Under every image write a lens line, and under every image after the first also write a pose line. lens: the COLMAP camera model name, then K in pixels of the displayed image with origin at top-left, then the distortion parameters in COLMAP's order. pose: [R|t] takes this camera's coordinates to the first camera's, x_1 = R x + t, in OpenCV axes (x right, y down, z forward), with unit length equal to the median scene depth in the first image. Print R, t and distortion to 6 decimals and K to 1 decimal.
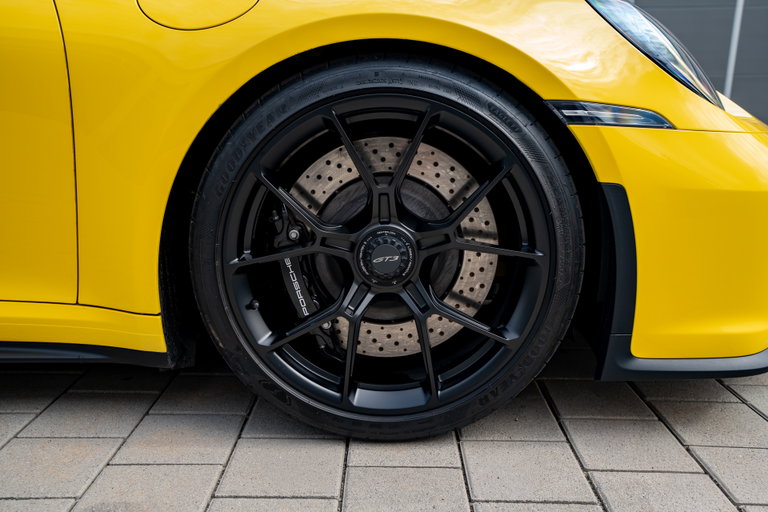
lens RADIAL K [[737.3, 0, 379.9], [0, 737.3, 249.8], [0, 0, 1]] dist [0.083731, 0.026747]
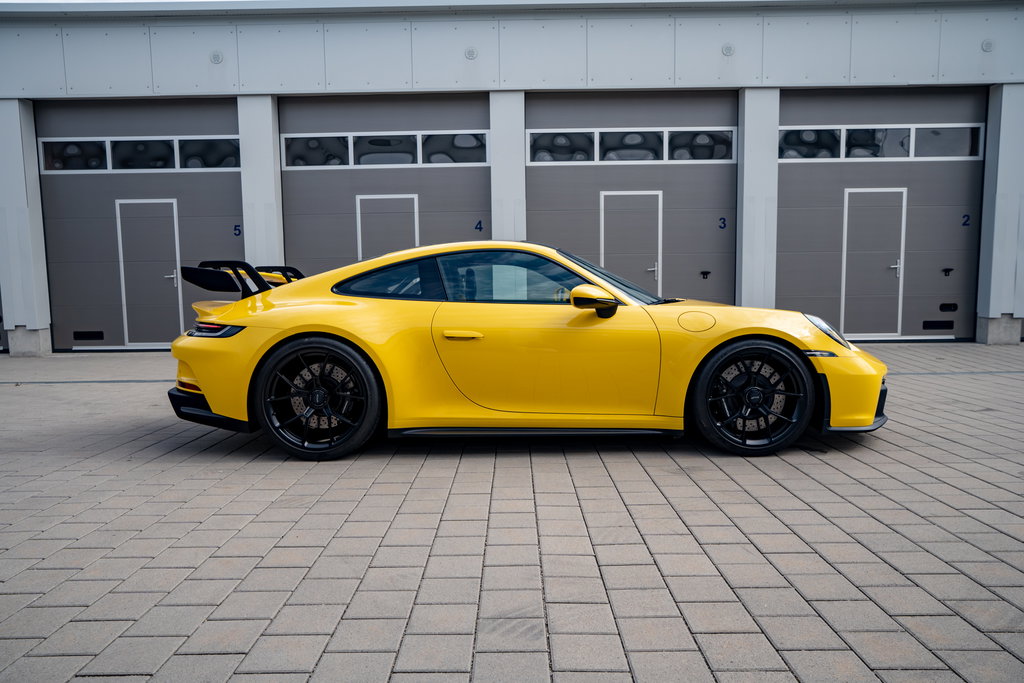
lens RADIAL K [[716.3, 0, 514.2], [0, 716.3, 353.7], [0, 0, 1]] dist [0.000713, -0.002671]
pose [[0.999626, -0.023924, 0.013212, -1.093397], [0.025404, 0.991643, -0.126485, 0.194050], [-0.010076, 0.126773, 0.991881, -2.166720]]
